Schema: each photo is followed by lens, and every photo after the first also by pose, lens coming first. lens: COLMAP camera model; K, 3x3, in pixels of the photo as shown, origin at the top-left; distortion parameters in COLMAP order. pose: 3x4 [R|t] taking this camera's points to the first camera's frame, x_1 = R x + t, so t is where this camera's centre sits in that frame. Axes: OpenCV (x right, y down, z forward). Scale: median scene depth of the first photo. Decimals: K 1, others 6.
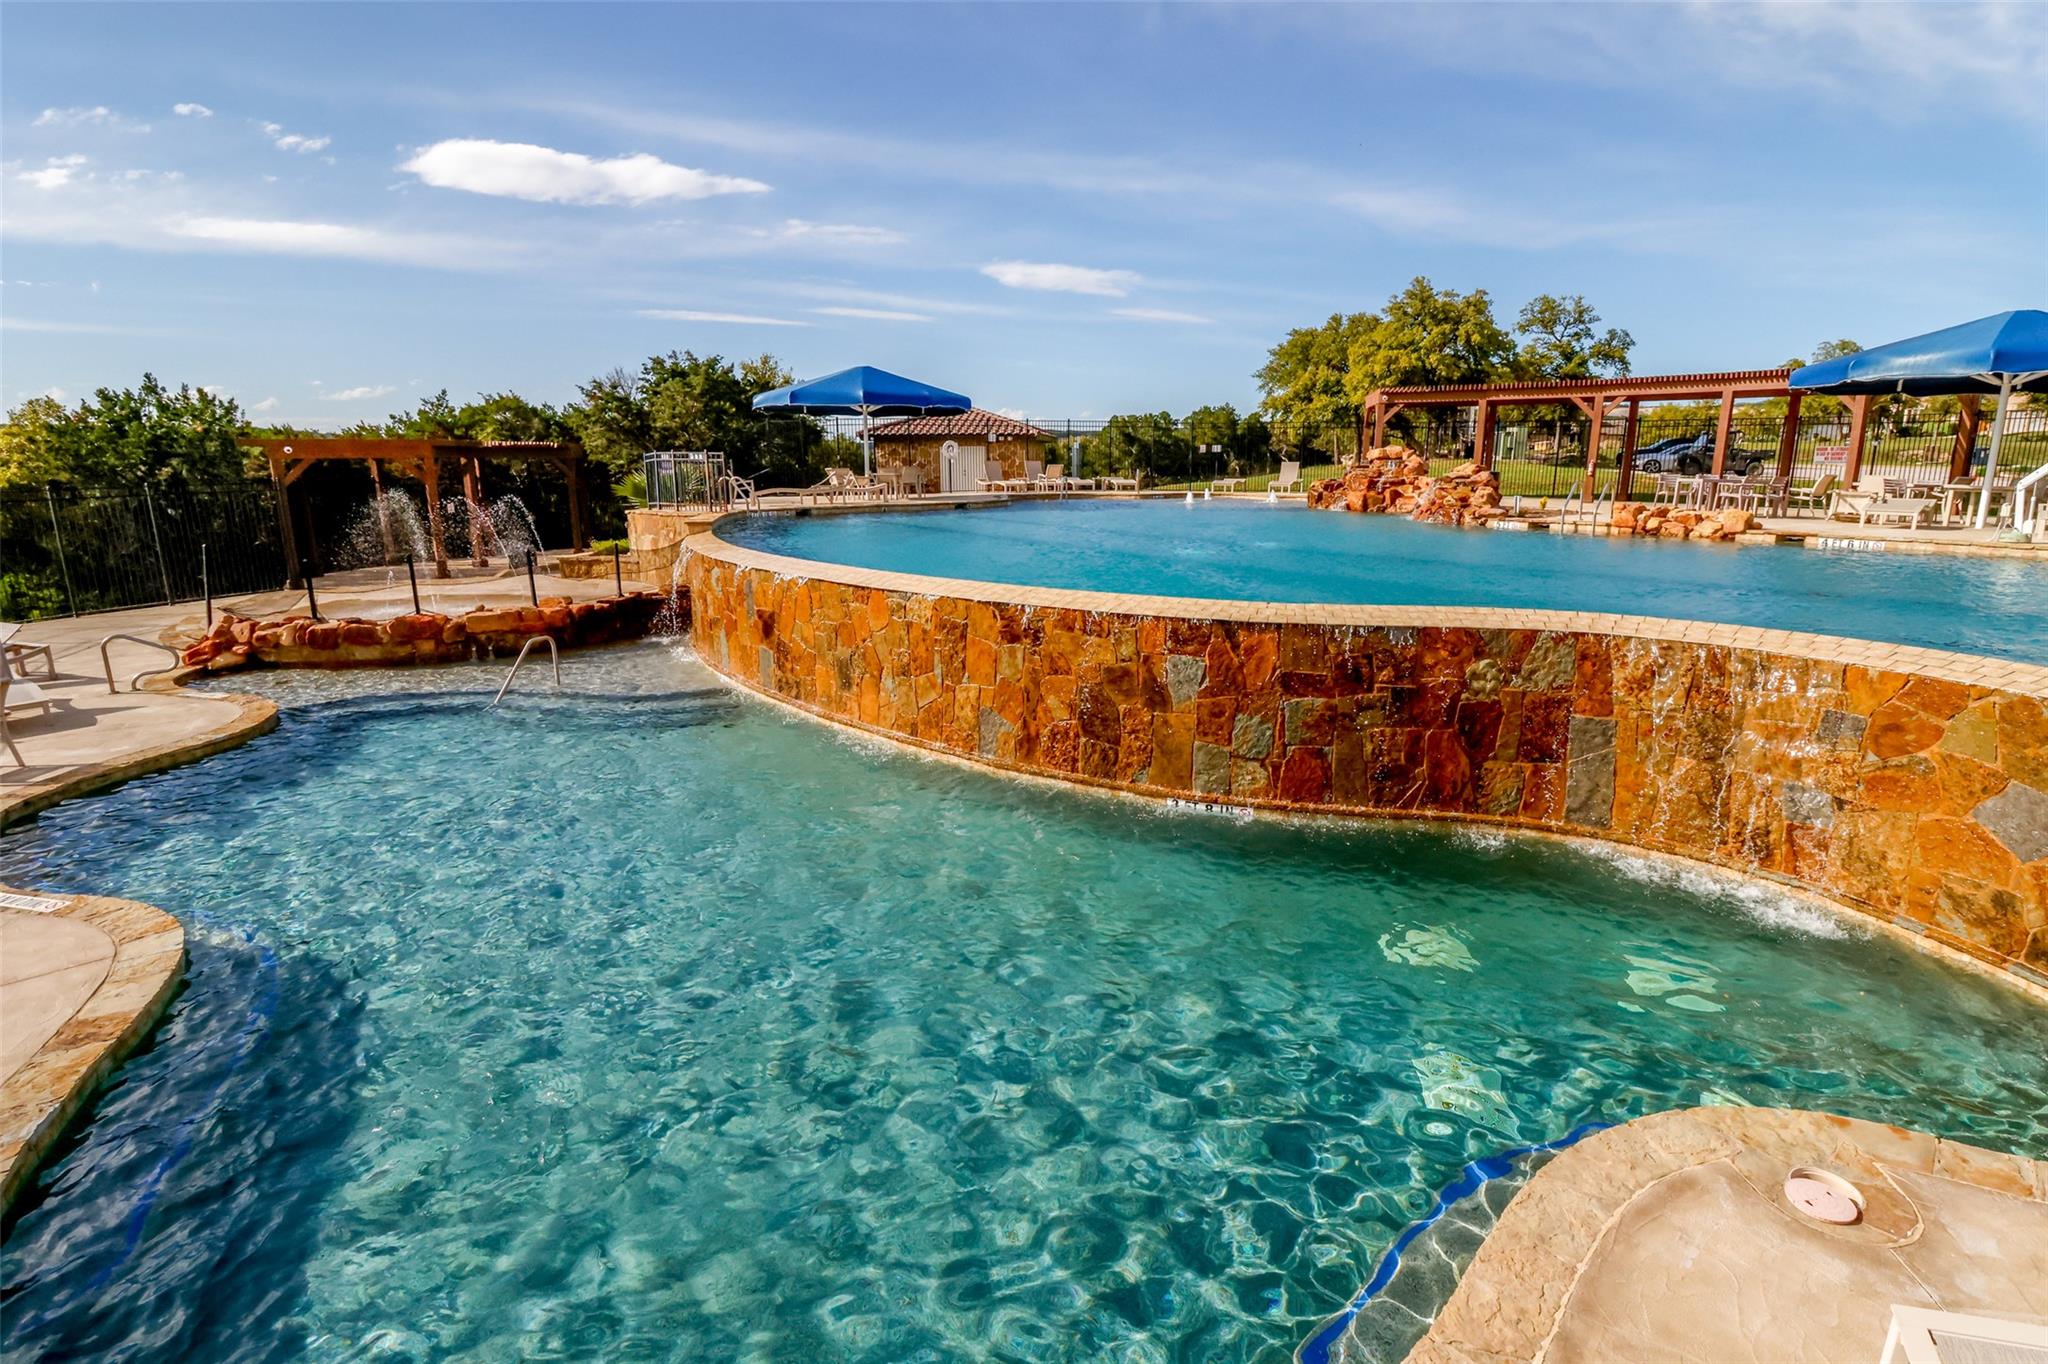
lens RADIAL K [[978.0, 0, 1024.0], [0, 978.0, 682.0], [0, 0, 1]] dist [-0.001879, -0.000866]
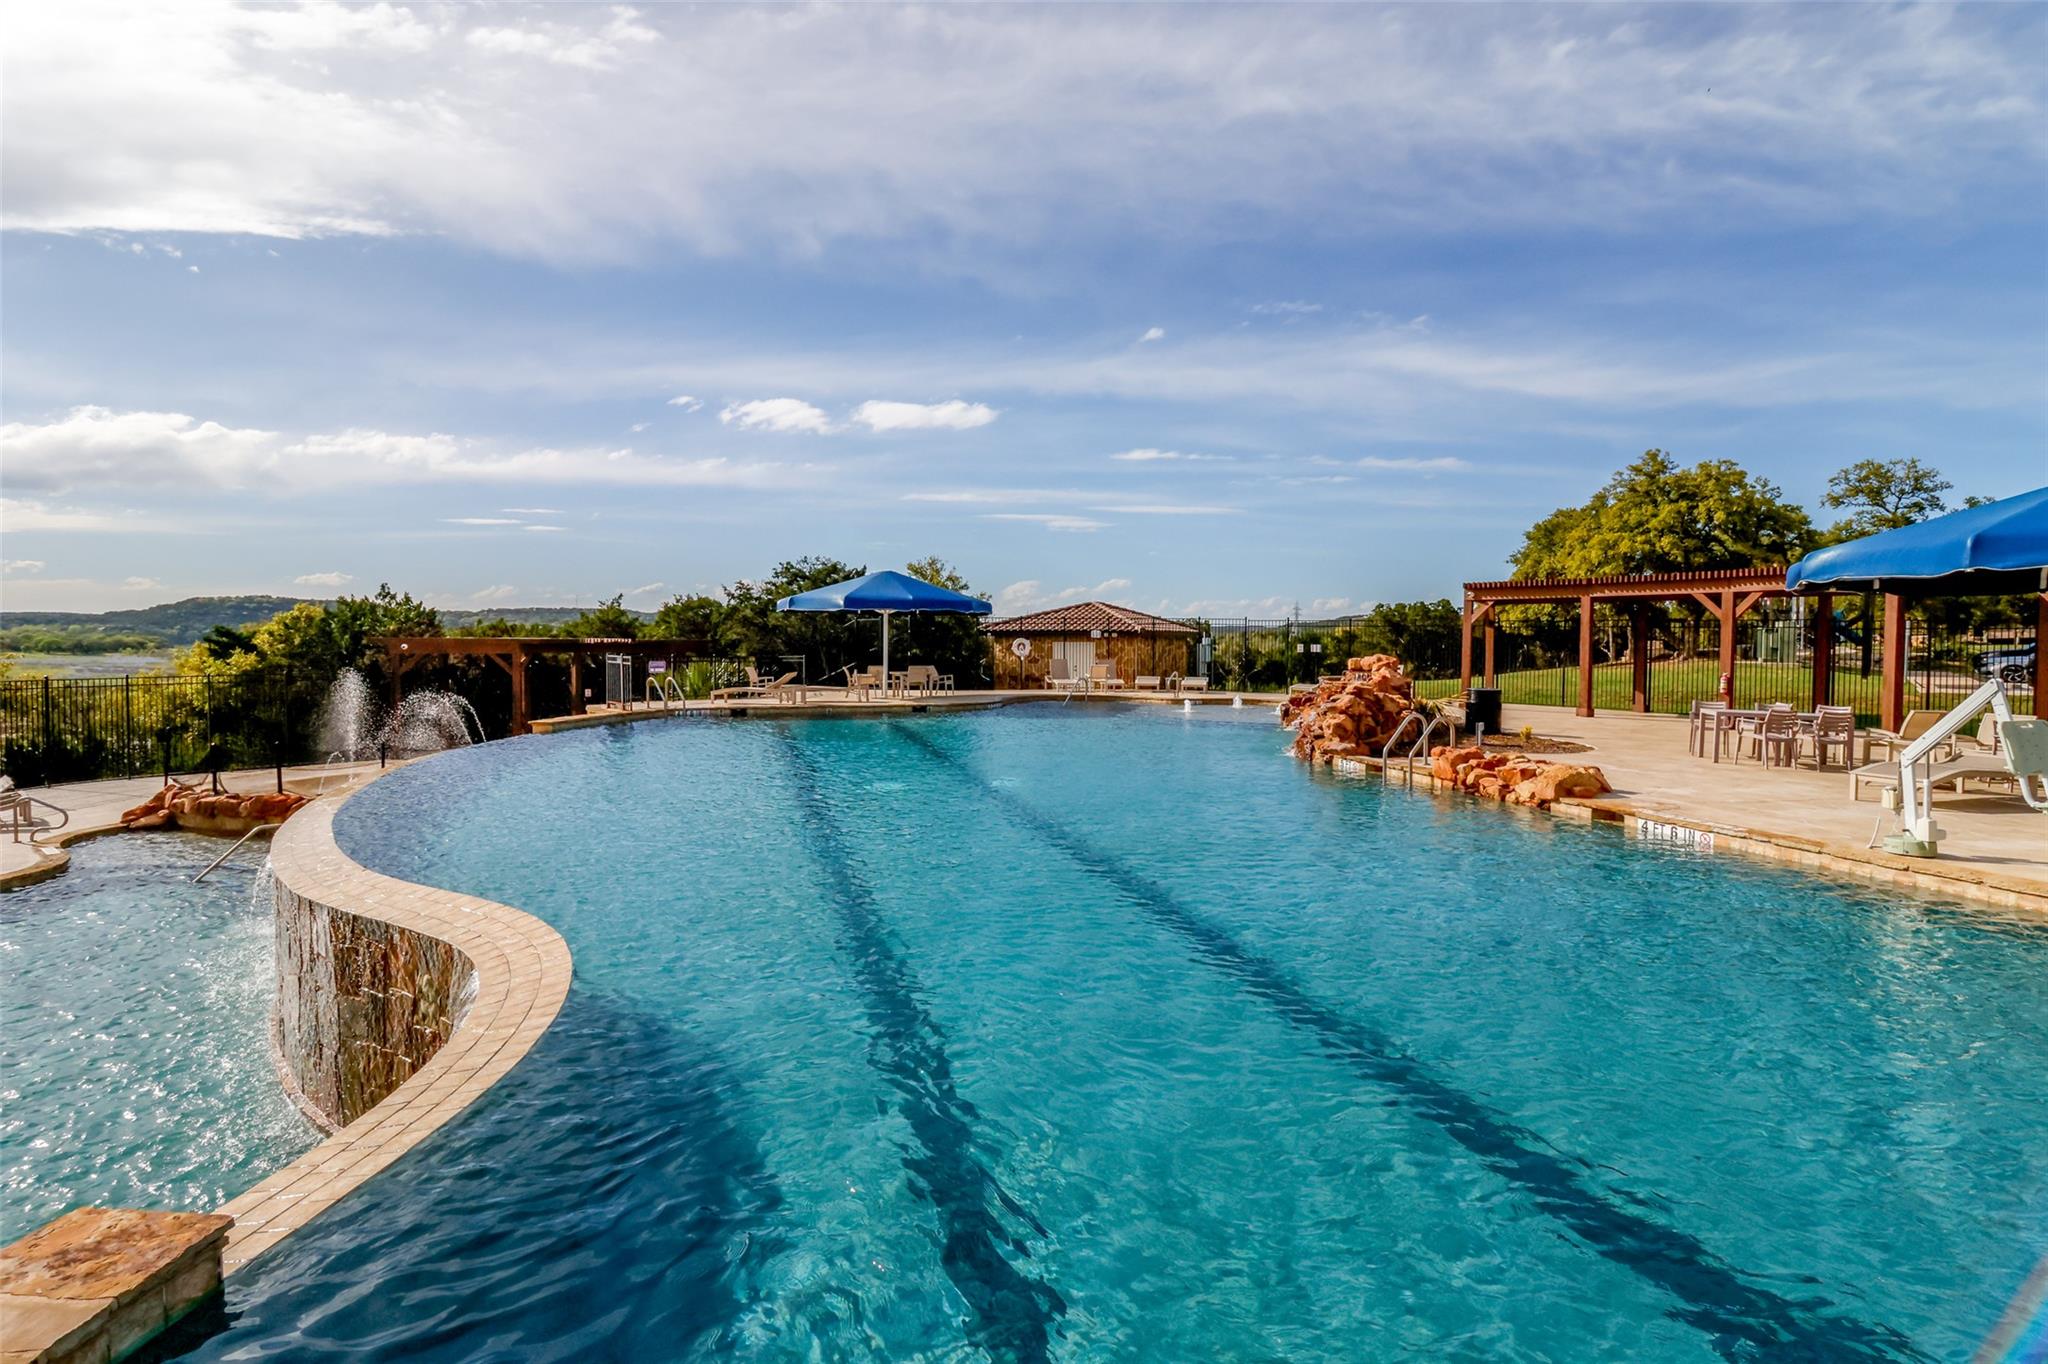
lens RADIAL K [[978.0, 0, 1024.0], [0, 978.0, 682.0], [0, 0, 1]] dist [-0.001879, -0.000866]
pose [[0.931742, 0.024524, -0.362291, 0.678137], [-0.089624, 0.982381, -0.163997, -0.094102], [0.351886, 0.185273, 0.917524, 0.225968]]
